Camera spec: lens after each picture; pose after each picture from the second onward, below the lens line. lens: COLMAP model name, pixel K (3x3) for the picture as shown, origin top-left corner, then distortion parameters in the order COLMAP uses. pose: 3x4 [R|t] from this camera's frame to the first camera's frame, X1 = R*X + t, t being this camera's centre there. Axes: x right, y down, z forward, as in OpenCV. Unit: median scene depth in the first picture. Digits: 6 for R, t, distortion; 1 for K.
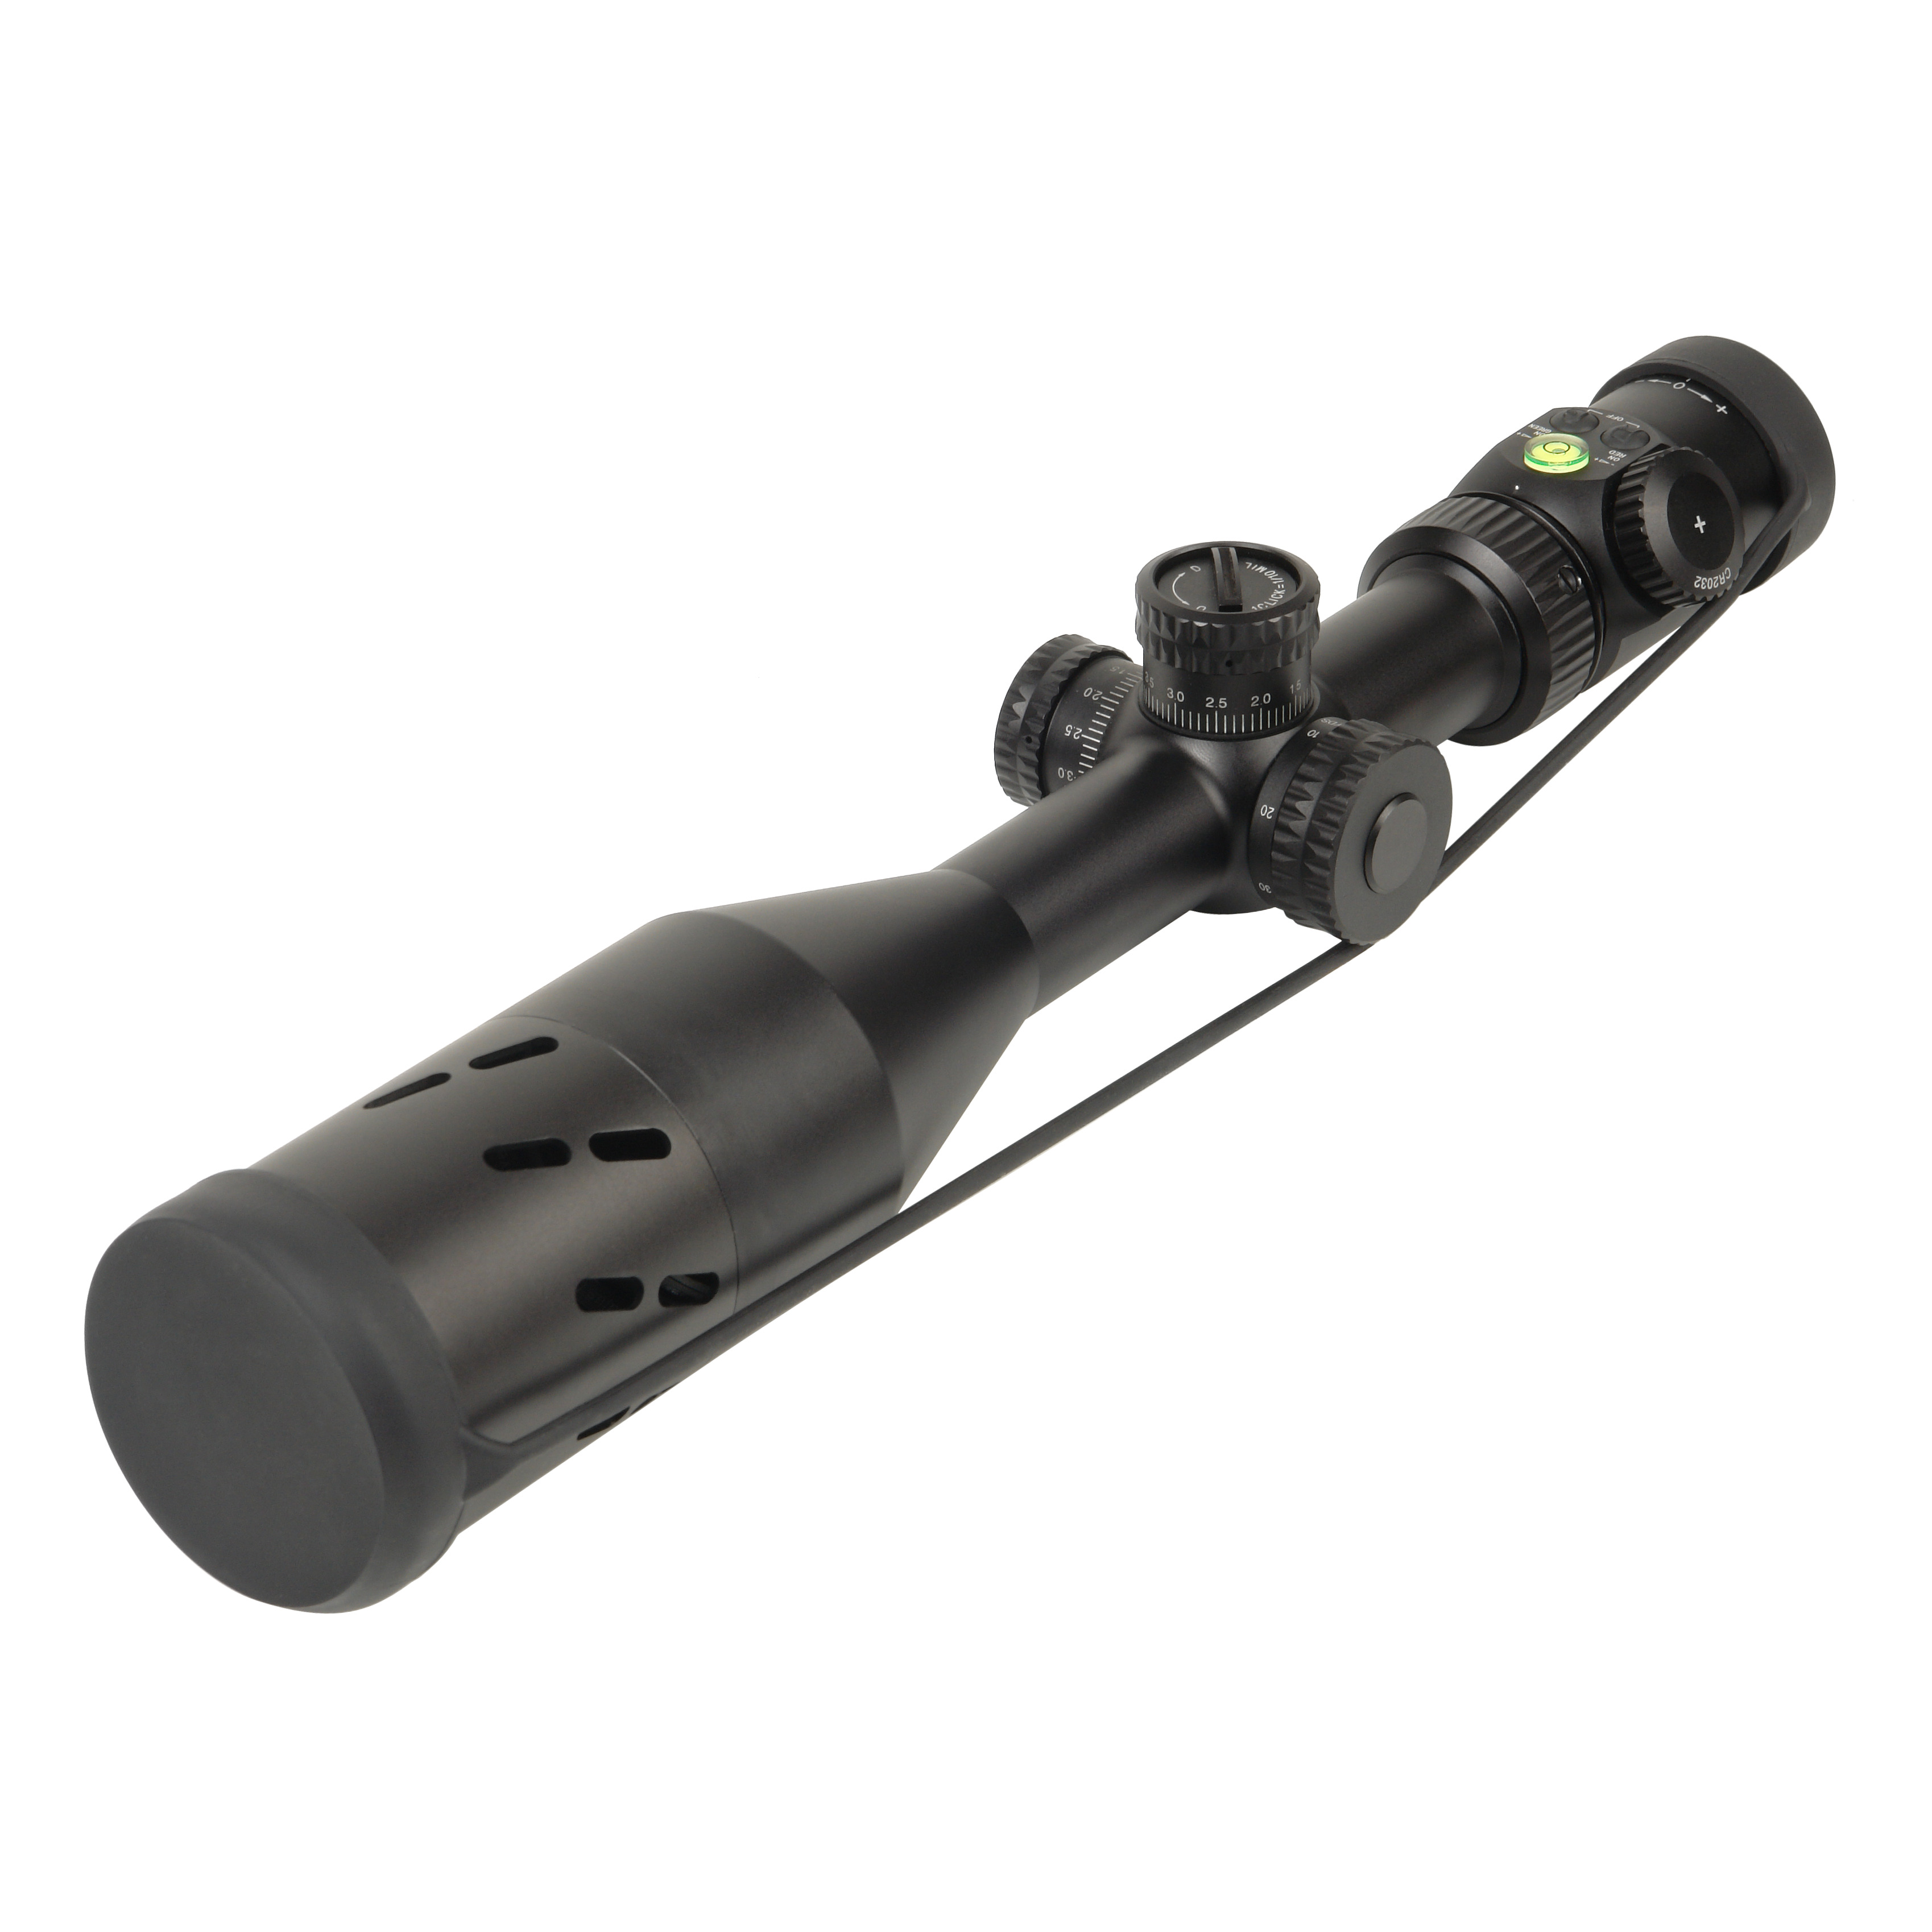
lens RADIAL K [[8499.8, 0, 966.0], [0, 8499.8, 966.0], [0, 0, 1]] dist [0.028271, -4.657901]
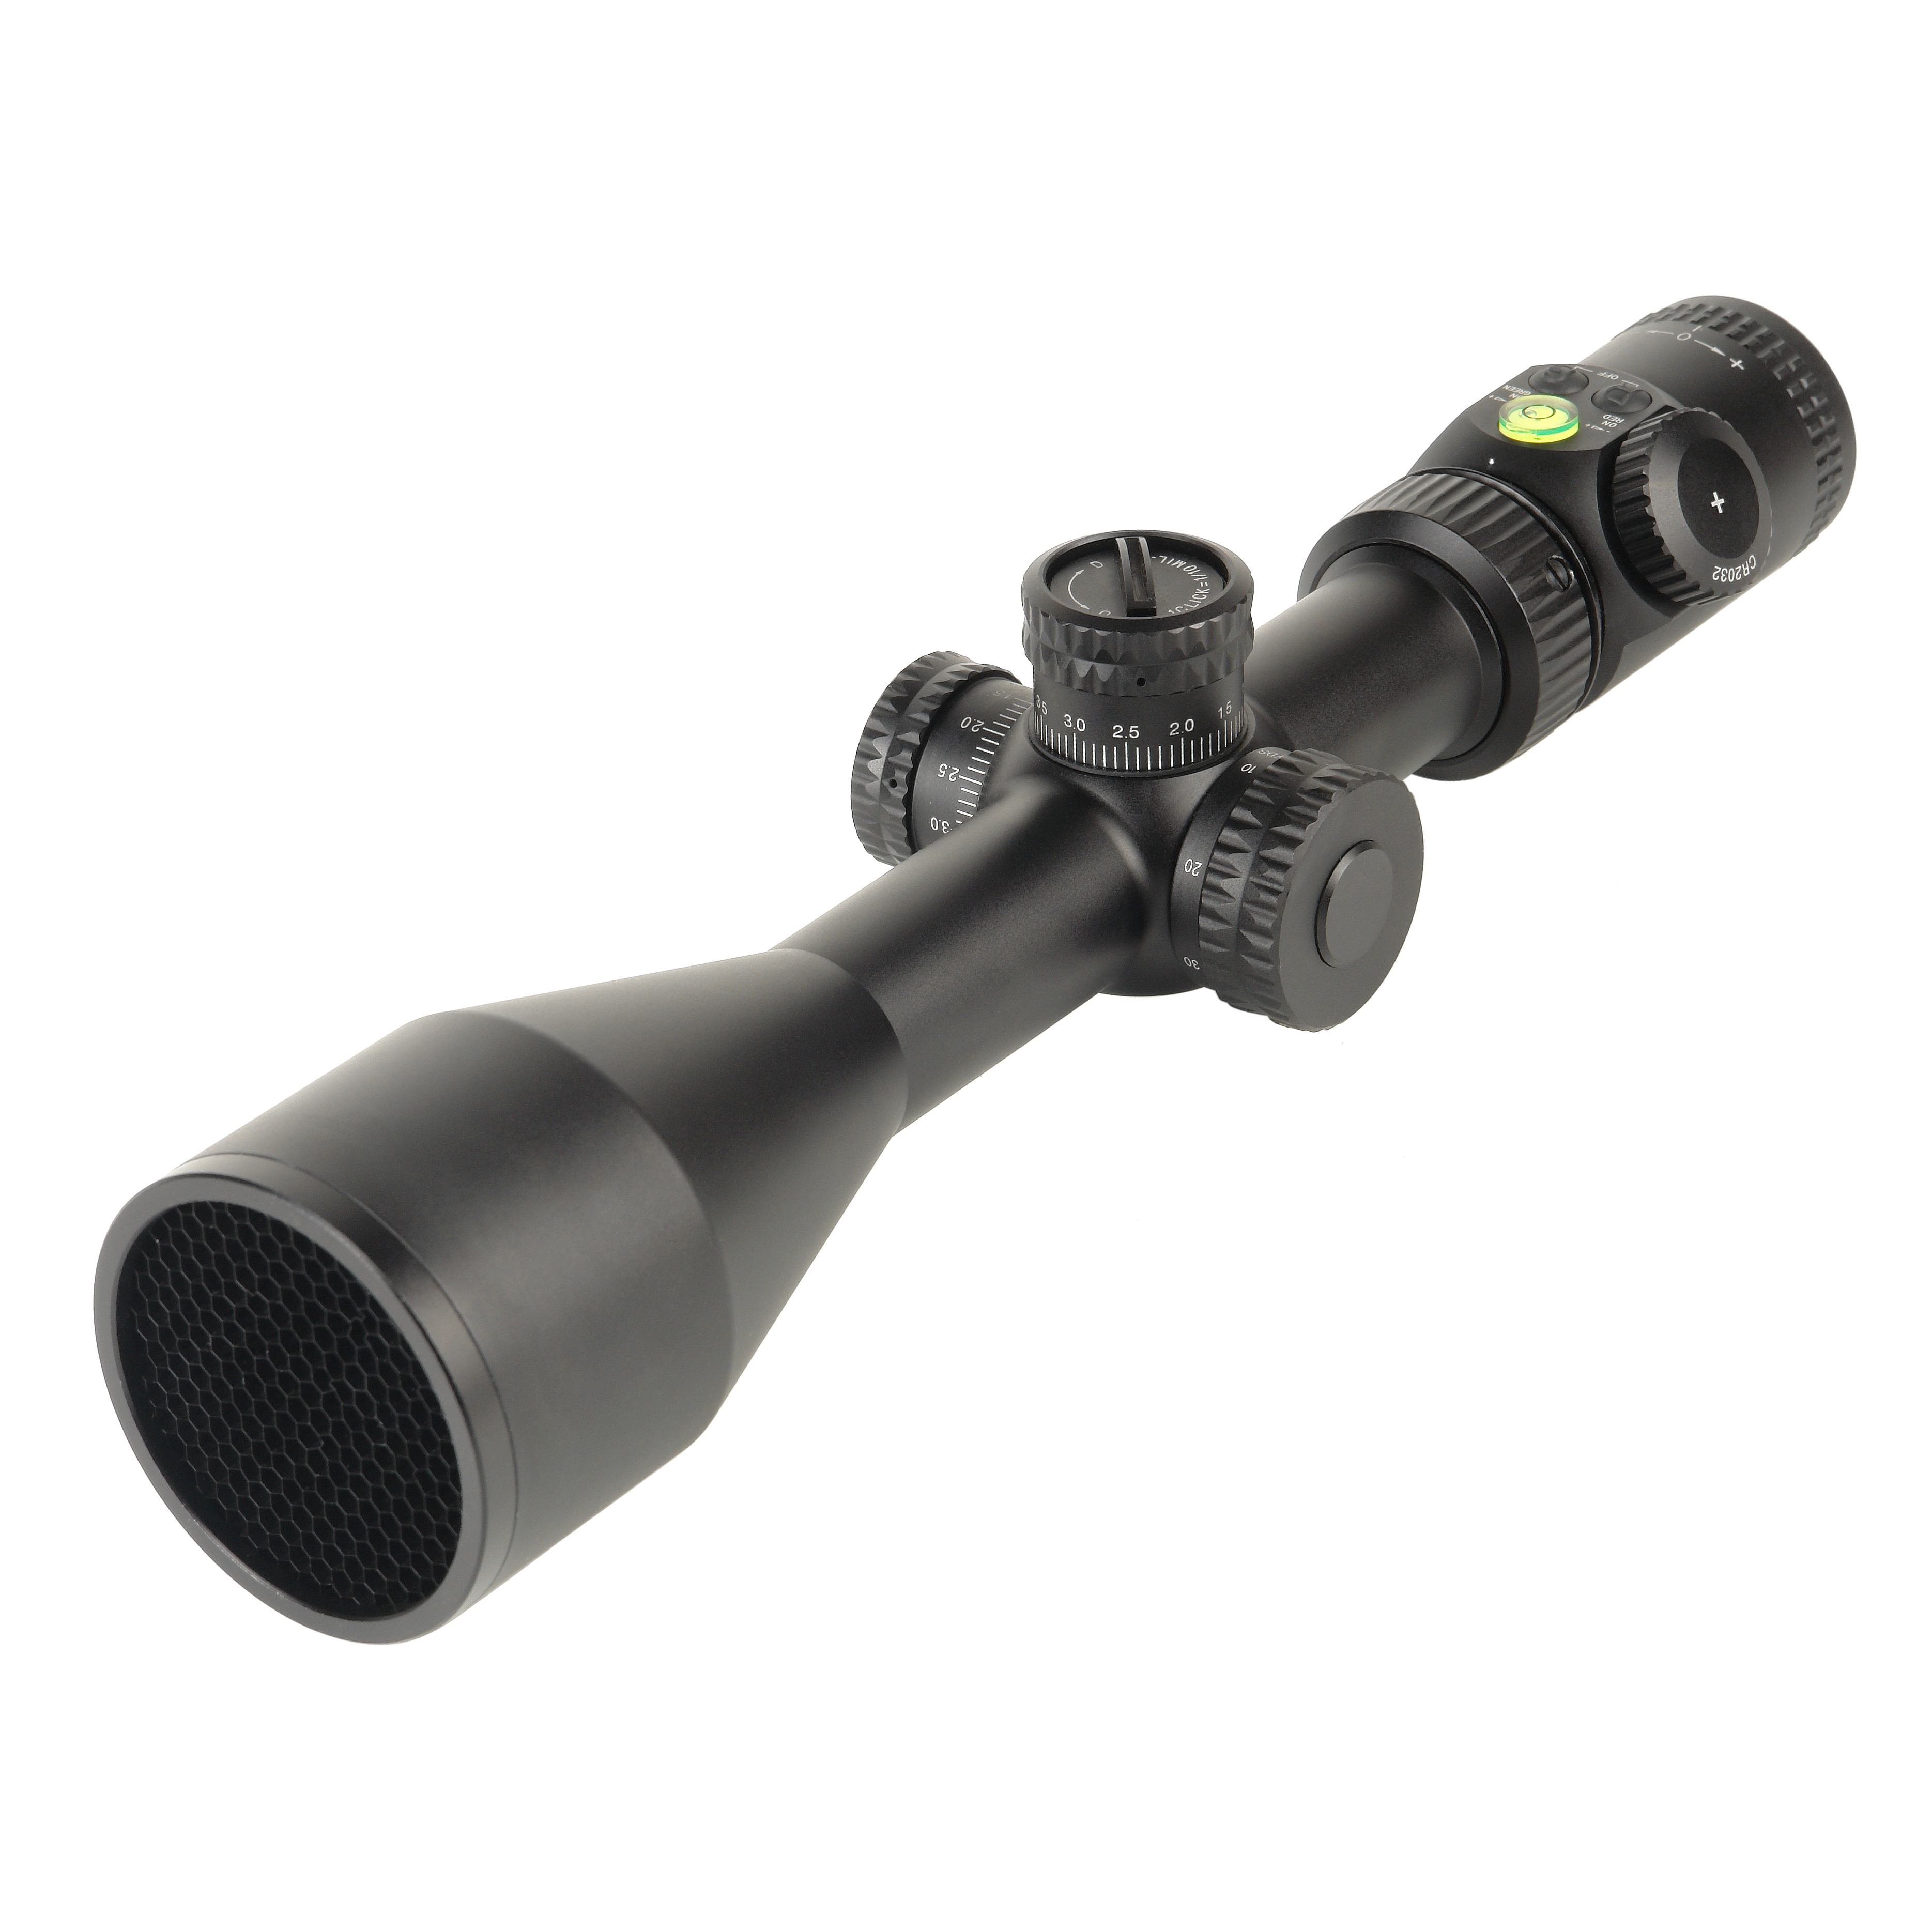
lens RADIAL K [[7479.2, 0, 966.0], [0, 7479.2, 966.0], [0, 0, 1]] dist [-0.036153, -1.028331]
pose [[0.999785, -0.019782, 0.006192, 0.009553], [0.019809, 0.999795, -0.004260, -0.006264], [-0.006107, 0.004382, 0.999972, 0.295372]]
